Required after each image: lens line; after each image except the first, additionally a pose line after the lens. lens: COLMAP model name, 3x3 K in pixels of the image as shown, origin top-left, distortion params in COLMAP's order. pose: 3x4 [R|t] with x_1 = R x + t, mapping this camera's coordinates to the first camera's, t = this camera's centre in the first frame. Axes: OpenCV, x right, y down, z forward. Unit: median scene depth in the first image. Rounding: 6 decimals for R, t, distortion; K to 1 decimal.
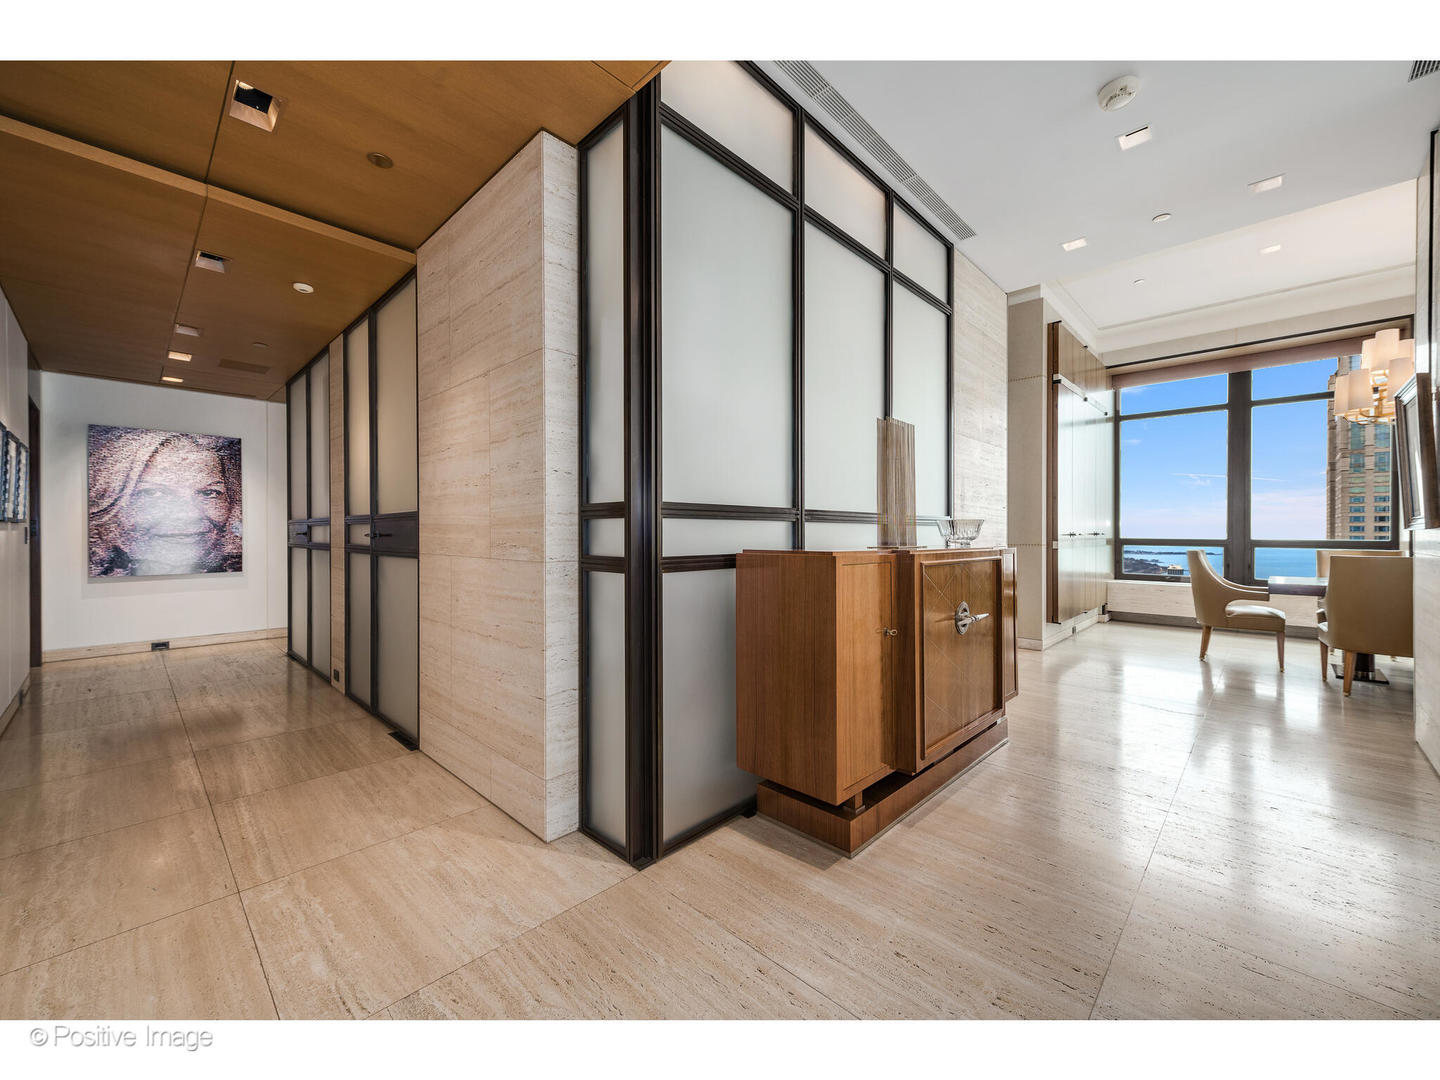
lens RADIAL K [[578.7, 0, 723.0], [0, 578.7, 541.1], [0, 0, 1]] dist [0.004596, 0.000393]
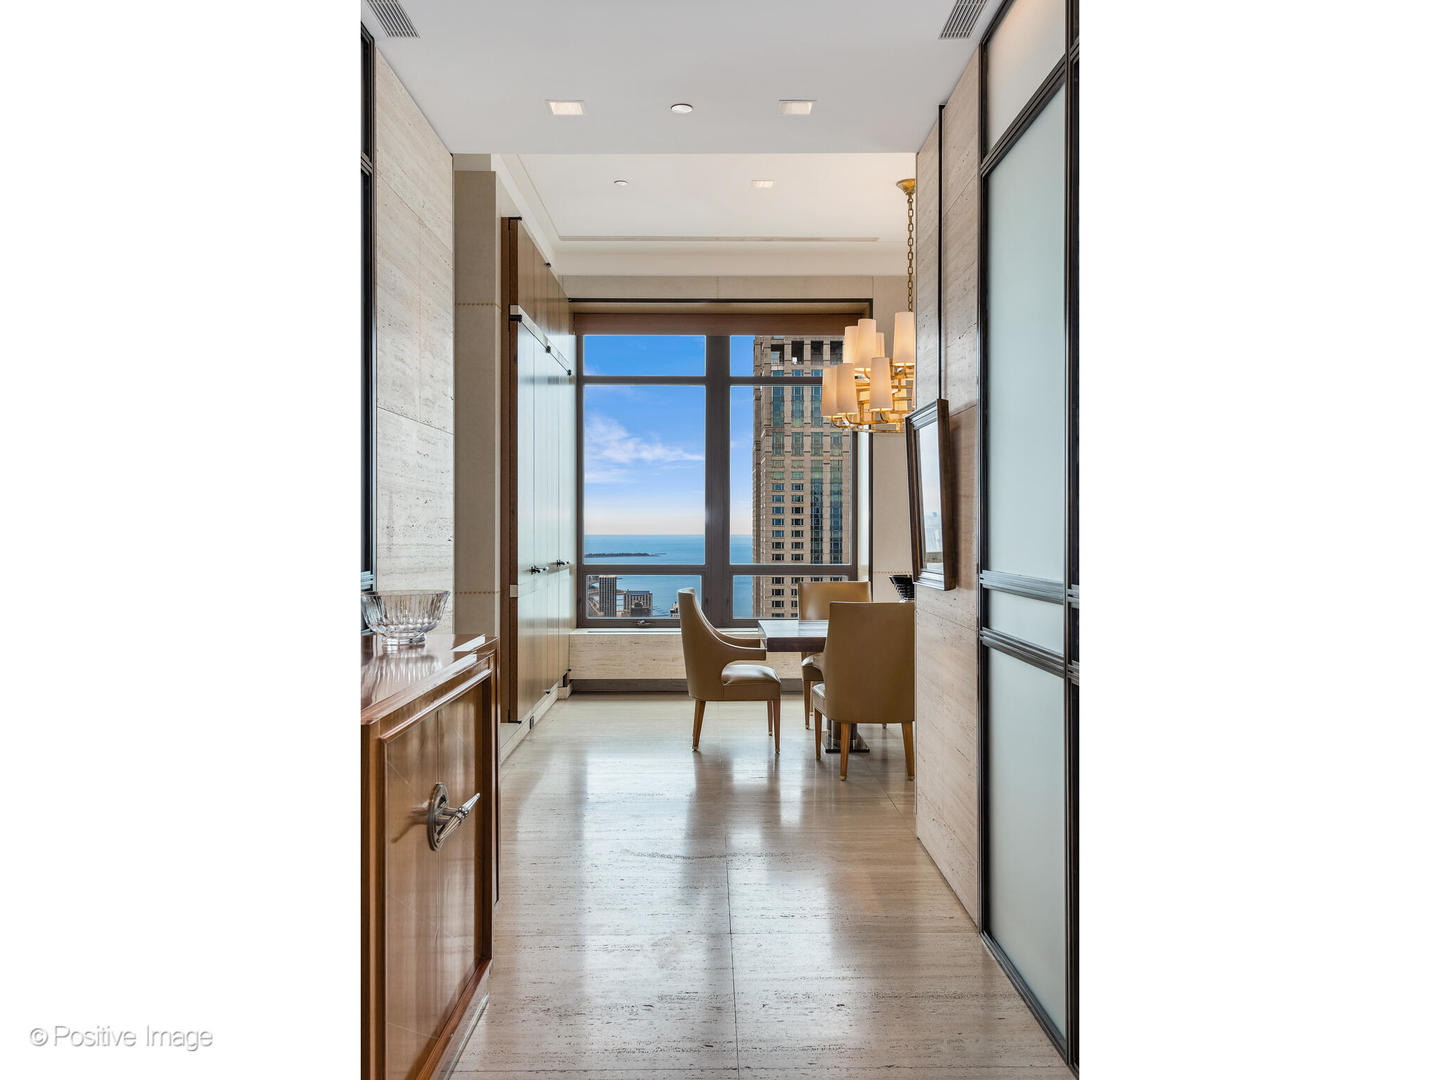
lens RADIAL K [[1030.4, 0, 721.0], [0, 1030.4, 528.6], [0, 0, 1]] dist [0.014345, -0.000603]
pose [[0.716306, 0.003709, 0.697777, -0.015603], [0.002895, 0.999961, -0.008287, -0.056575], [-0.697780, 0.007956, 0.716267, 0.108218]]
